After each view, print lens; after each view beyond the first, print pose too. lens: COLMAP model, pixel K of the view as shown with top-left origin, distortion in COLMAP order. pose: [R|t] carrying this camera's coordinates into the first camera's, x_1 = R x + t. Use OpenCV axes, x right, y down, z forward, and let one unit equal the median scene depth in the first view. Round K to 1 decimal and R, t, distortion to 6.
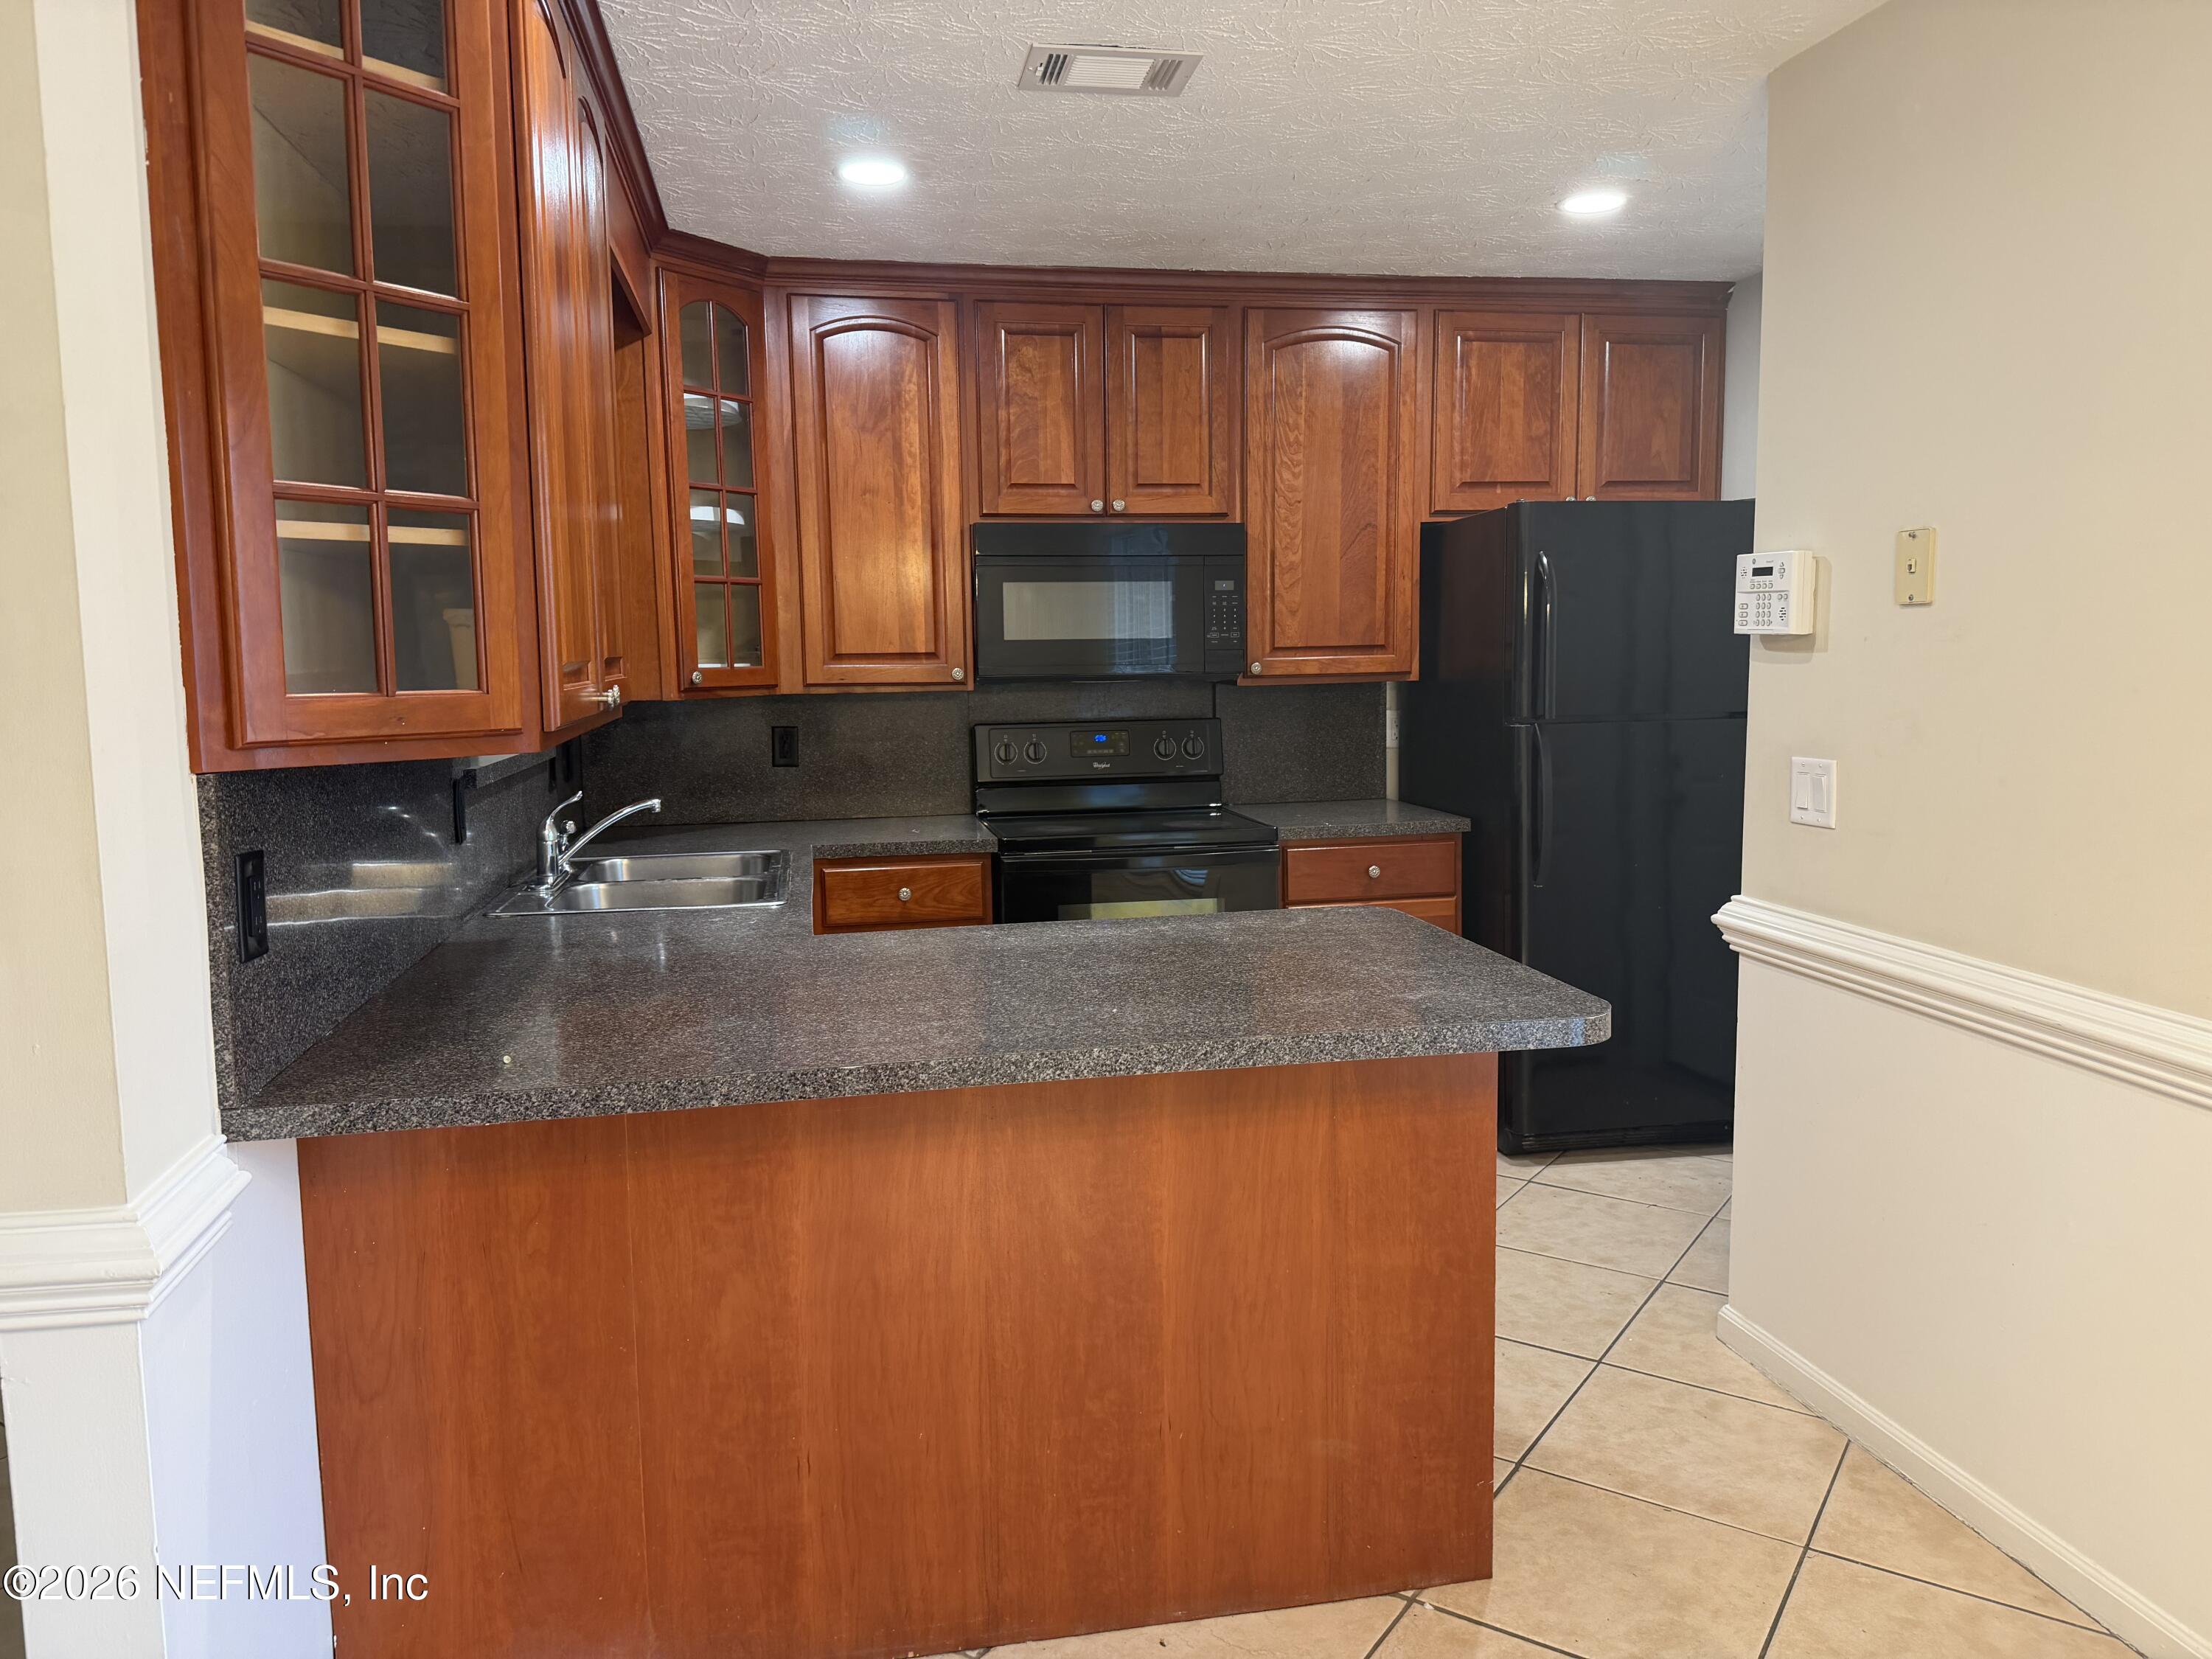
lens RADIAL K [[1556.6, 0, 1106.0], [0, 1556.6, 815.4], [0, 0, 1]] dist [0.075183, -0.102037]
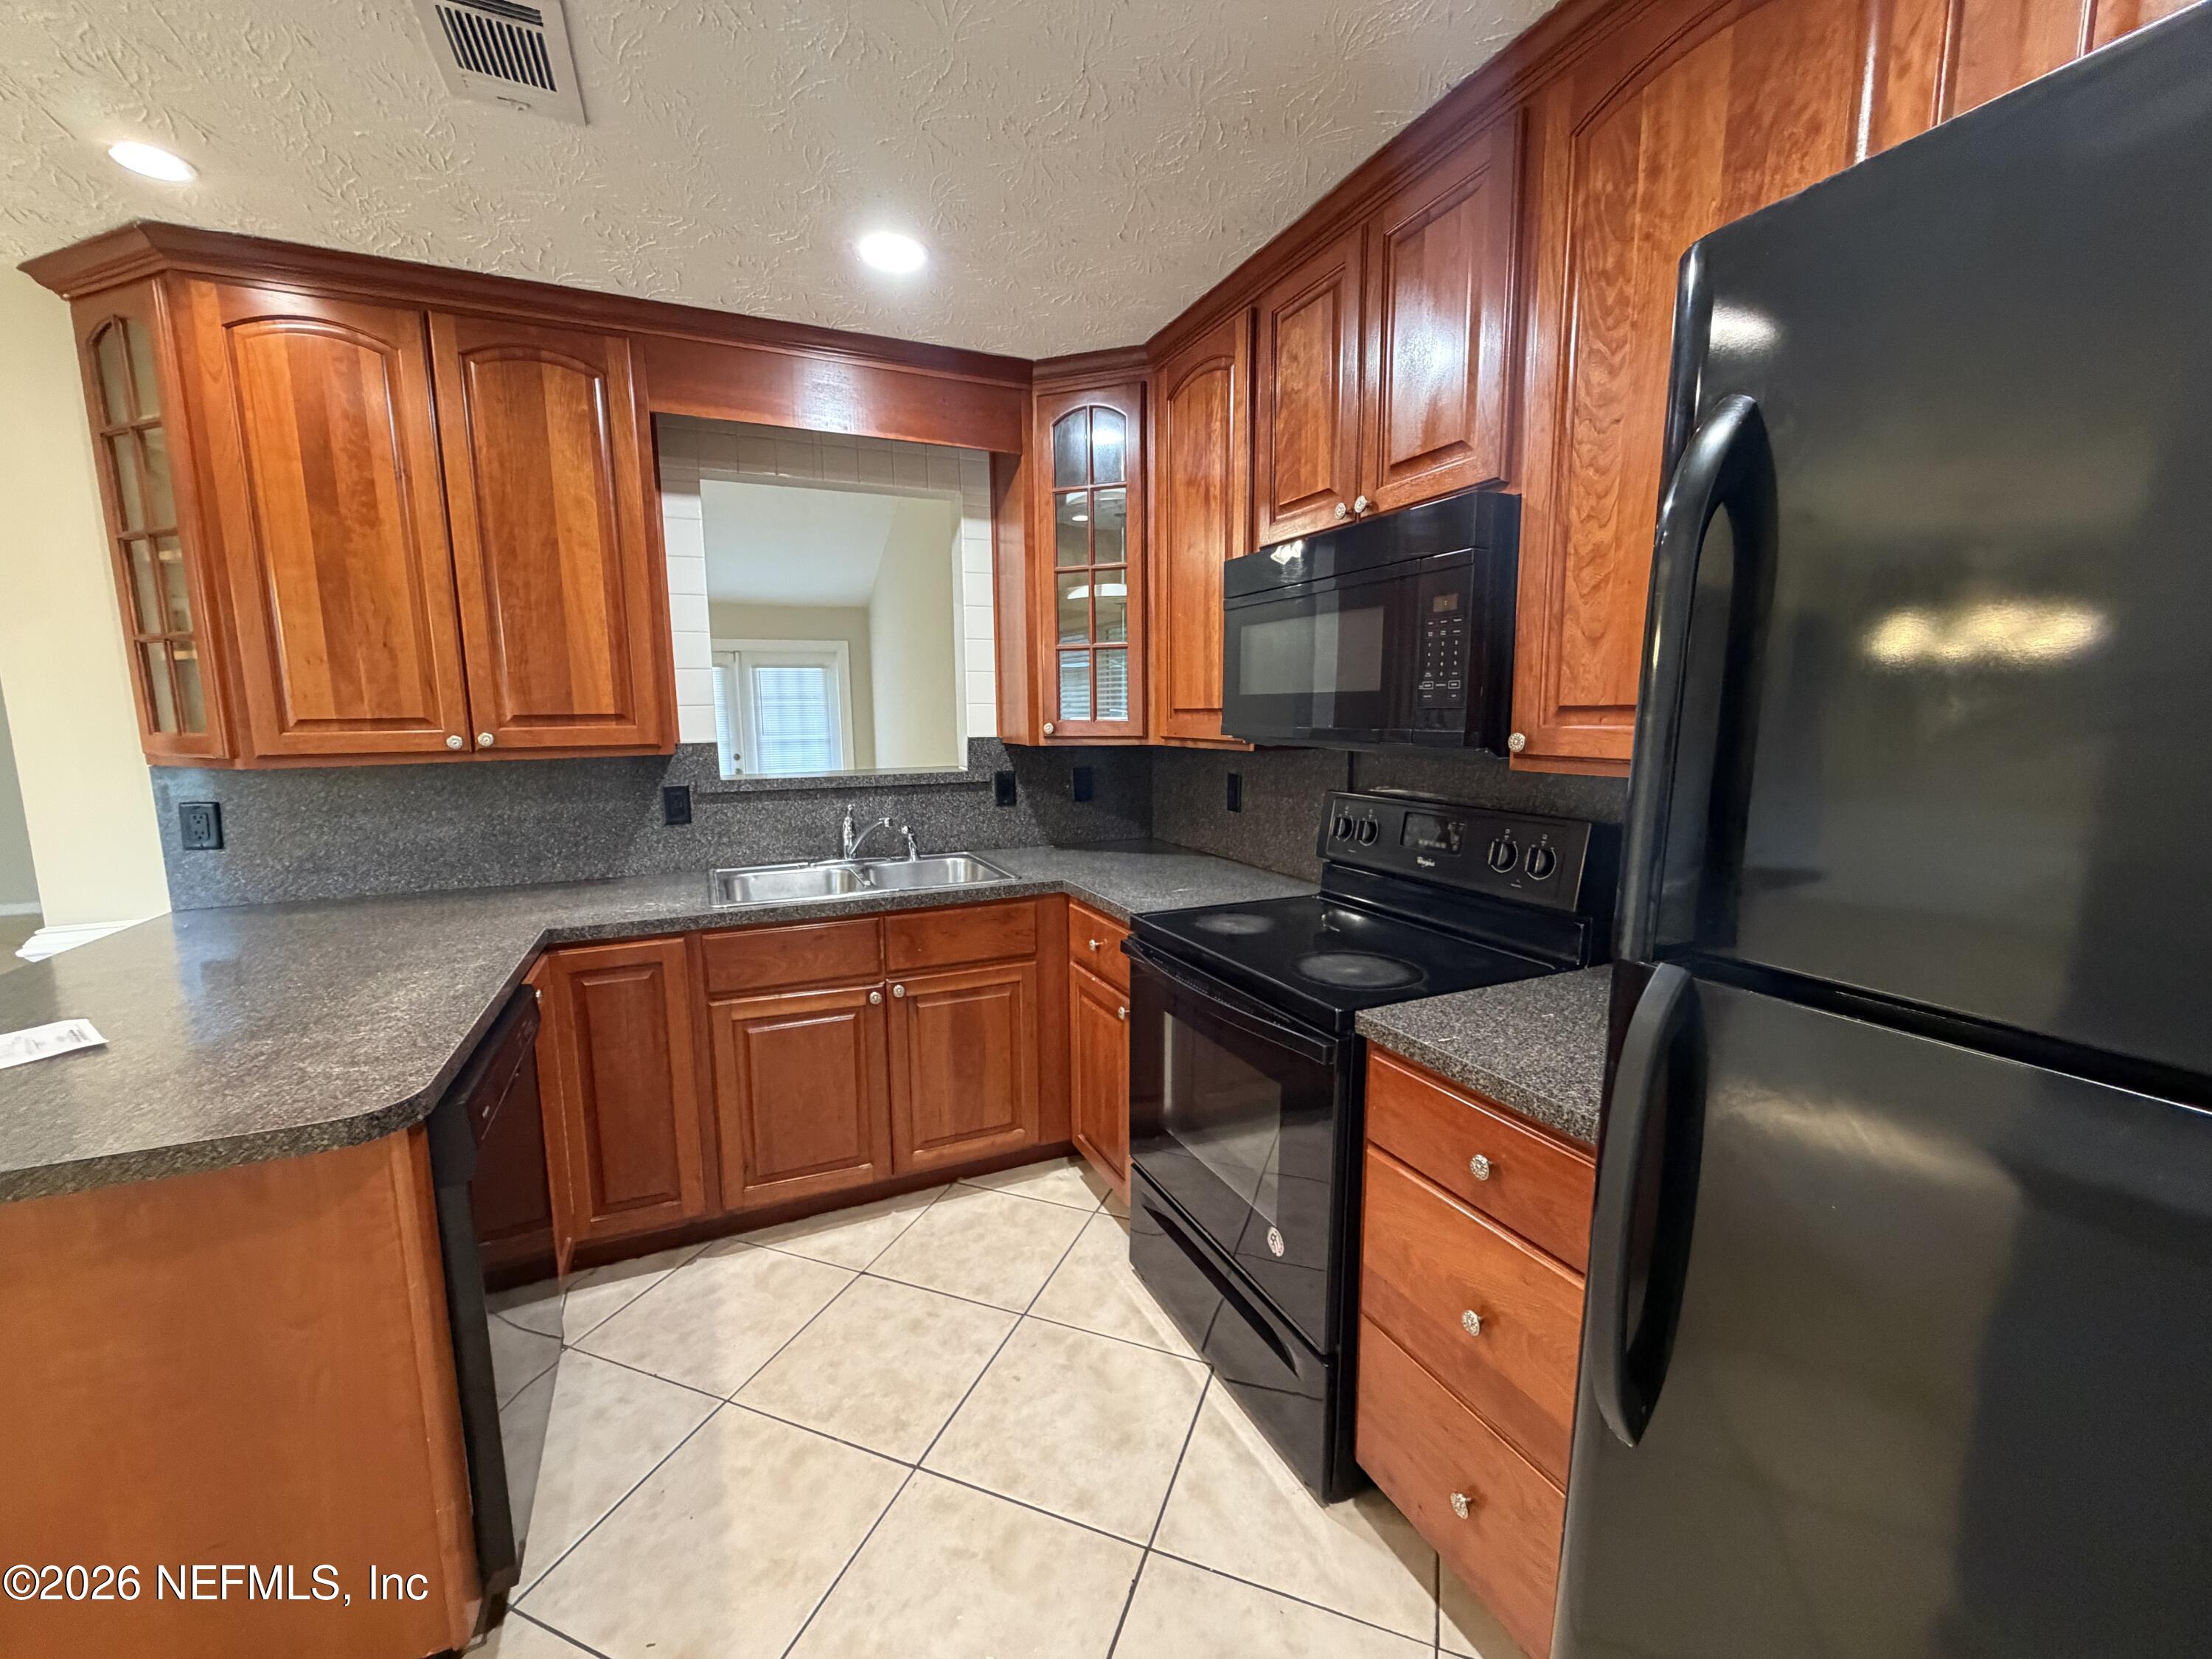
lens RADIAL K [[881.4, 0, 1093.9], [0, 881.4, 835.9], [0, 0, 1]] dist [0.002586, 0.000207]
pose [[0.226735, 0.152083, -0.962009, 0.450786], [-0.098065, 0.986279, 0.132807, -0.104847], [0.969007, 0.064228, 0.238538, 0.913758]]
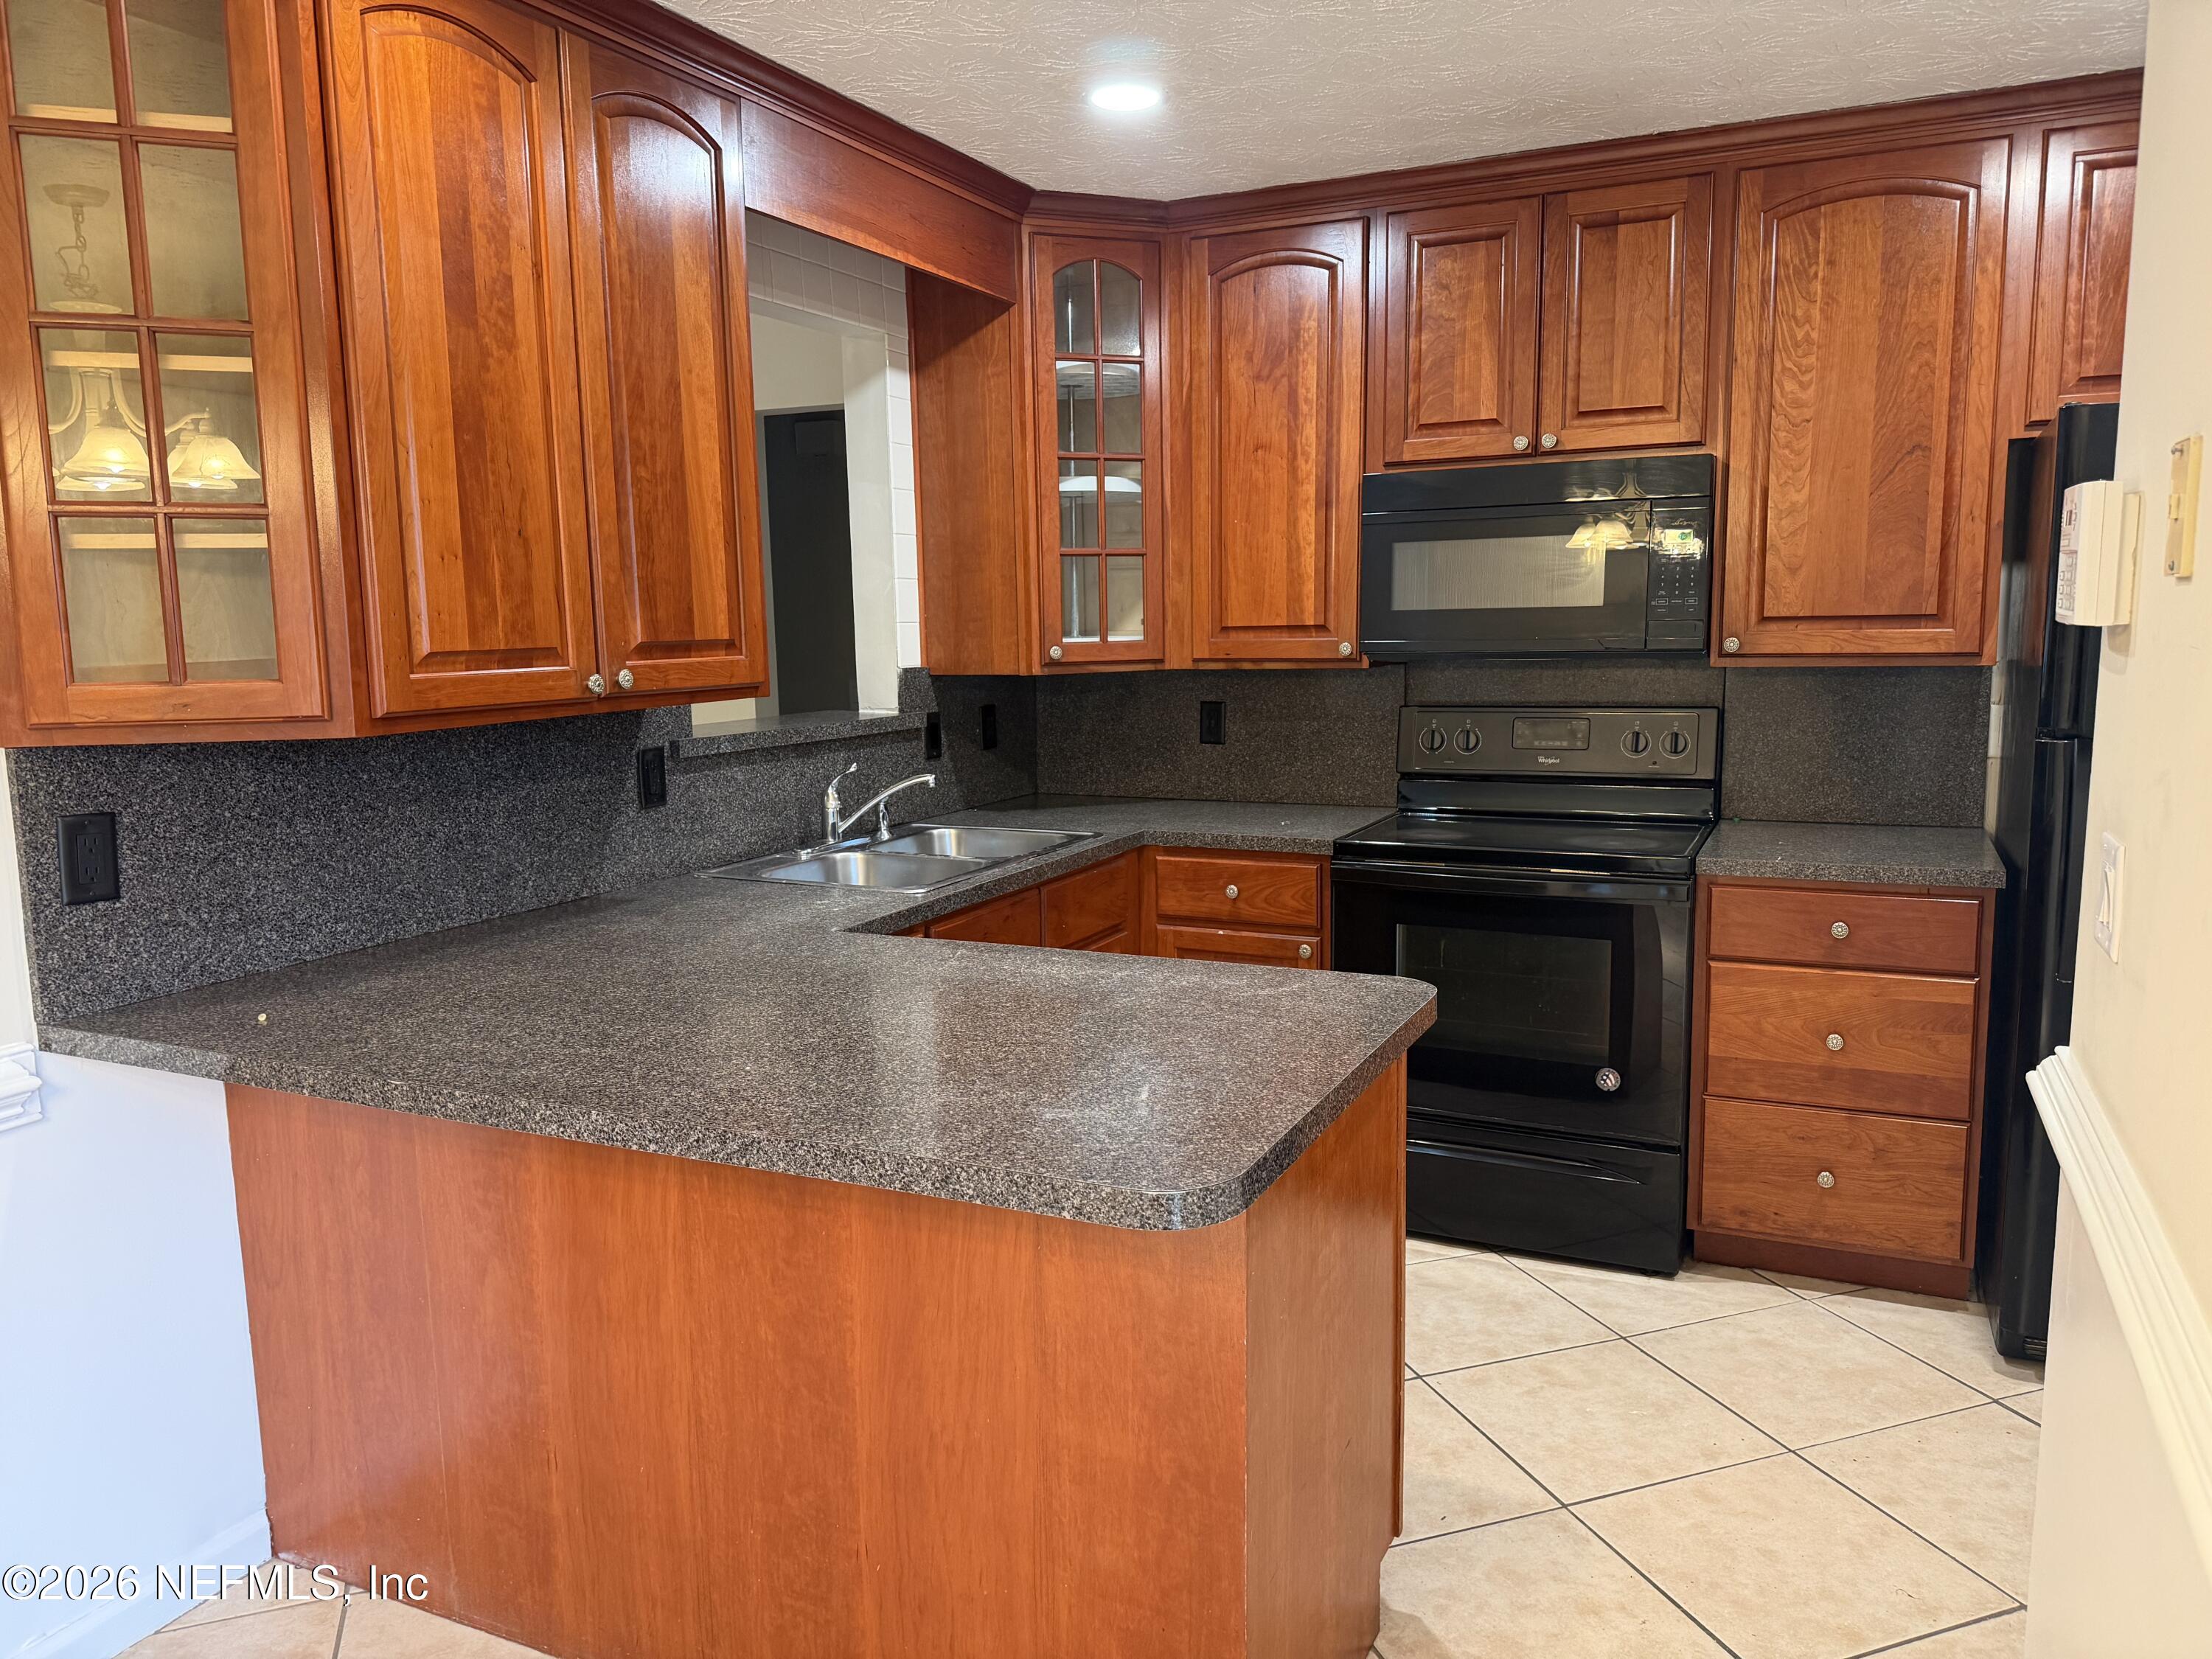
lens RADIAL K [[1556.6, 0, 1093.9], [0, 1556.6, 841.5], [0, 0, 1]] dist [0.075183, -0.102037]
pose [[0.803932, 0.088458, -0.588105, 0.363886], [-0.059255, 0.995870, 0.068790, -0.039526], [0.591761, -0.020455, 0.805854, 0.227991]]
